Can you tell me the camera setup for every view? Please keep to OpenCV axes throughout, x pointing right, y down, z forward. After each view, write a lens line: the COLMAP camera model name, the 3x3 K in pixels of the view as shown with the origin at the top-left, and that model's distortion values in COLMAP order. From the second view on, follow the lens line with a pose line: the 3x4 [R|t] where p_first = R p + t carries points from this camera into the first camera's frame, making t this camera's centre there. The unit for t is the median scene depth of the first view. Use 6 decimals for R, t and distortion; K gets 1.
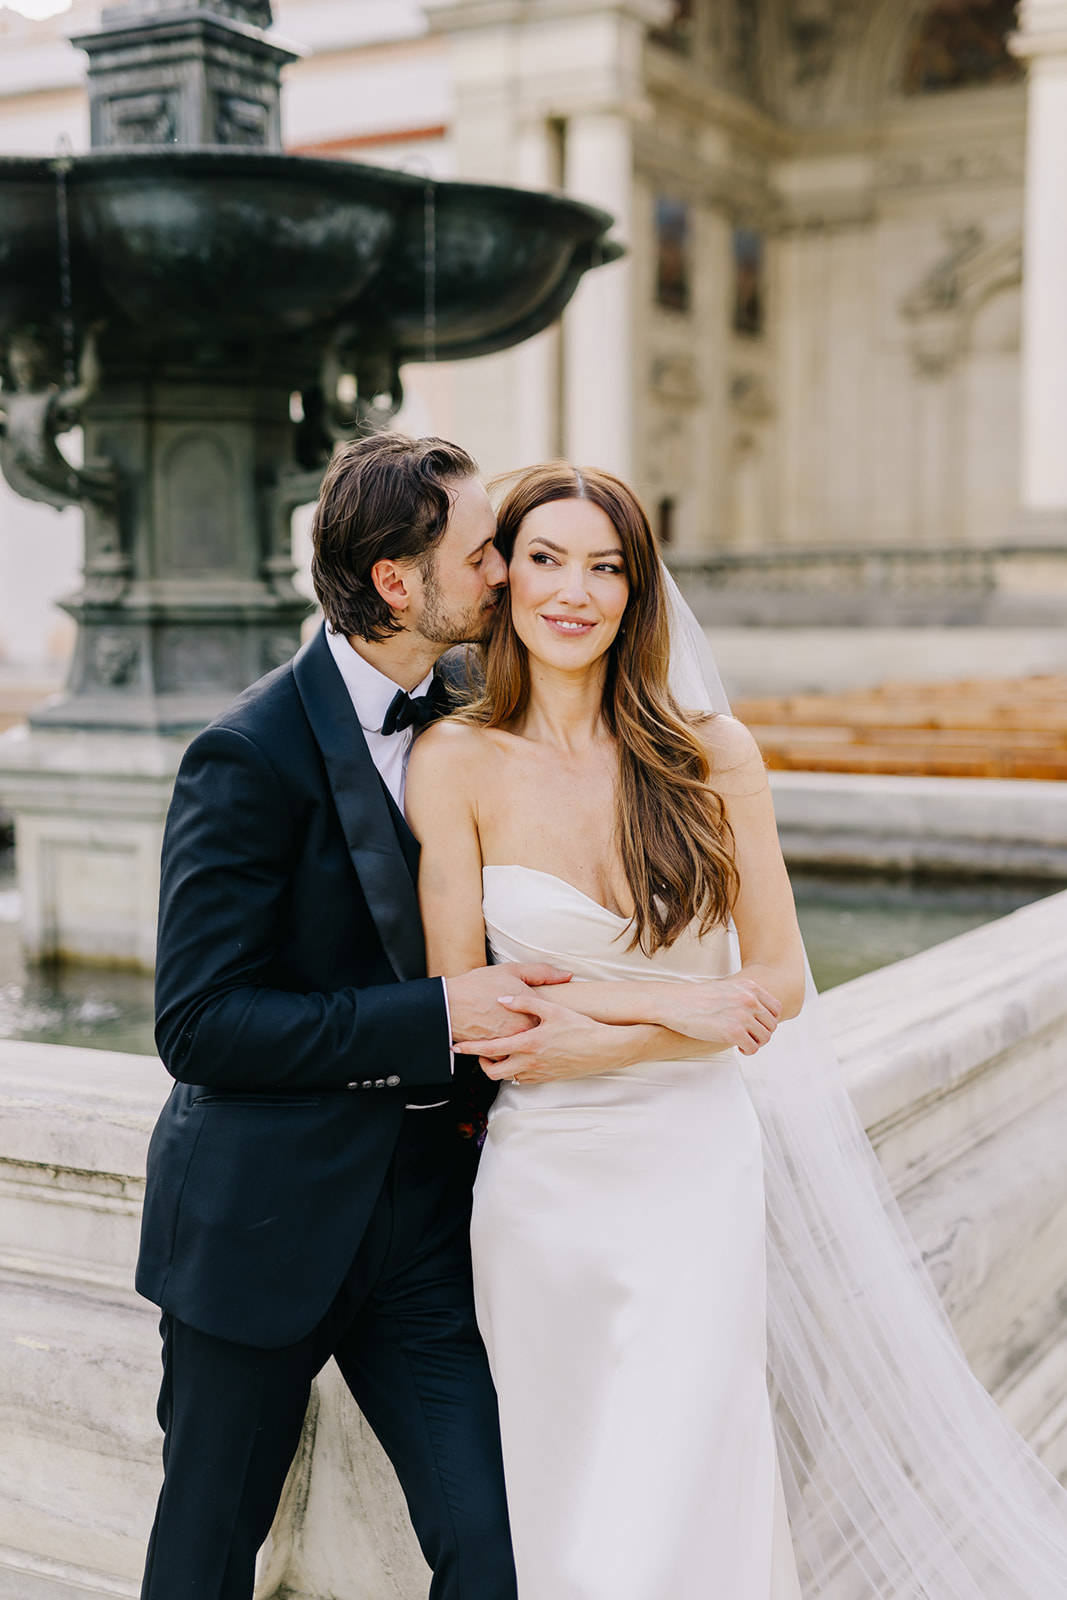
lens RADIAL K [[2093.3, 0, 539.0], [0, 2093.3, 835.4], [0, 0, 1]] dist [-0.027339, -0.033093]
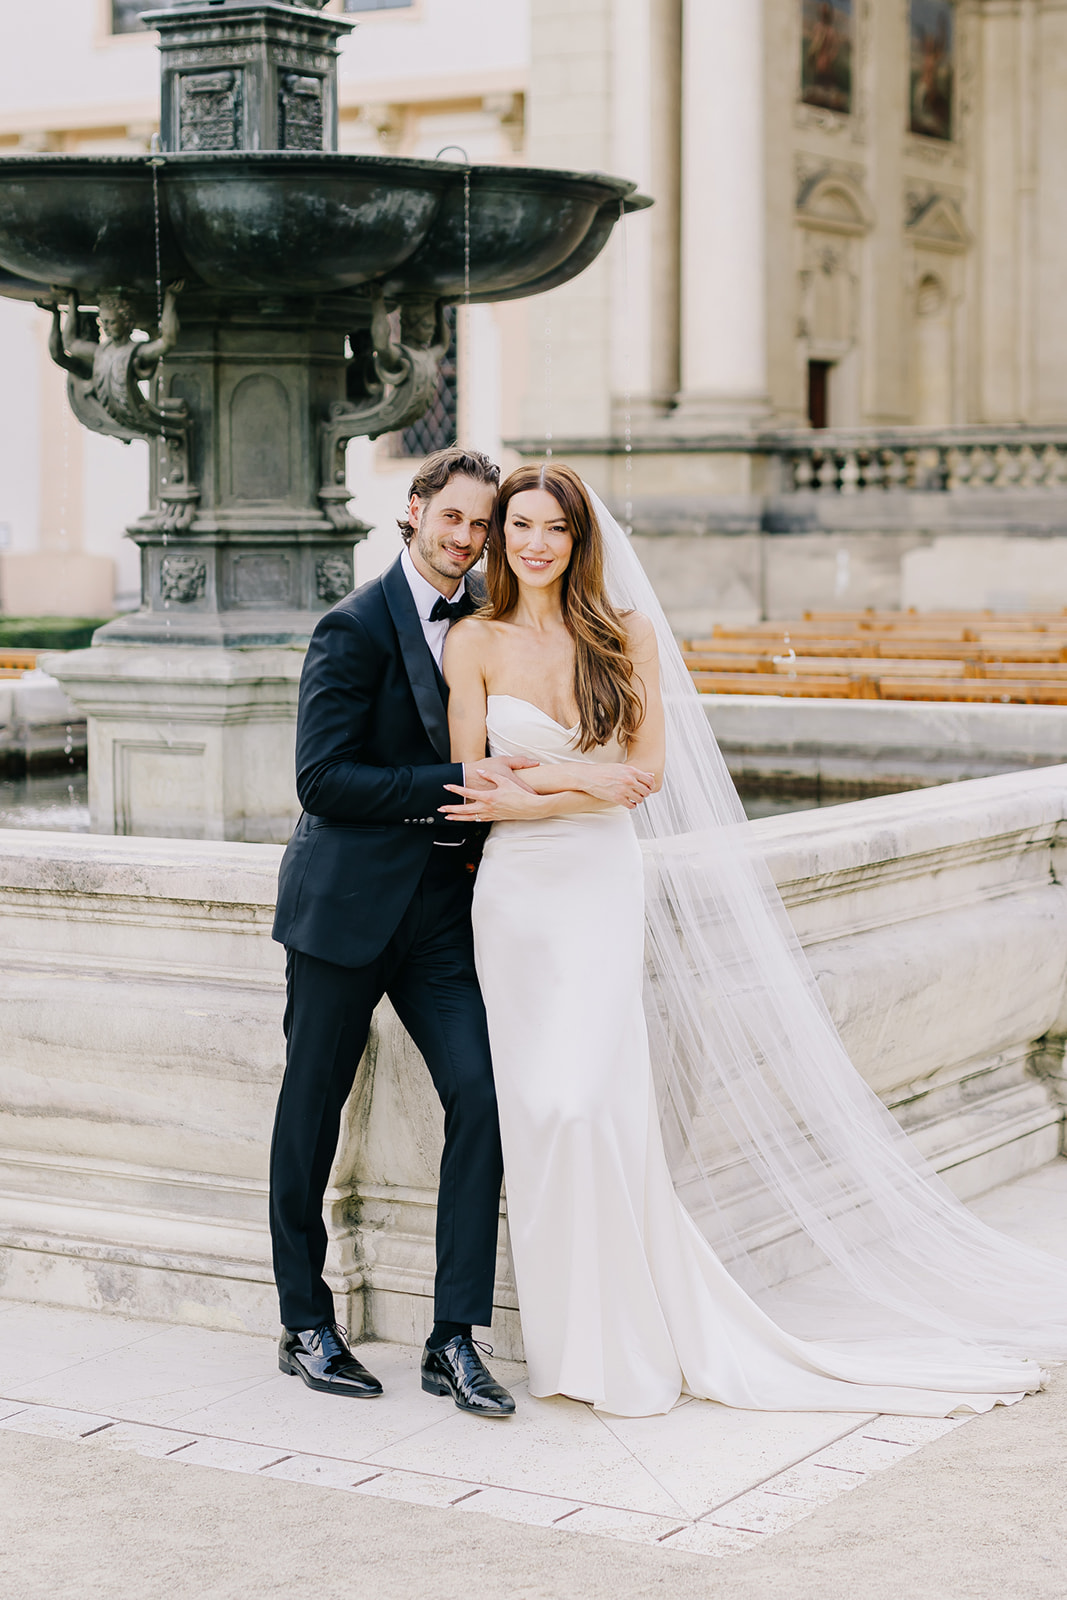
lens RADIAL K [[3354.1, 0, 533.5], [0, 3354.1, 800.0], [0, 0, 1]] dist [-0.227315, 0.041781]
pose [[0.998959, 0.002601, -0.045544, 0.099866], [-0.003401, 0.999841, -0.017491, 0.100858], [0.045492, 0.017628, 0.998809, -1.202278]]
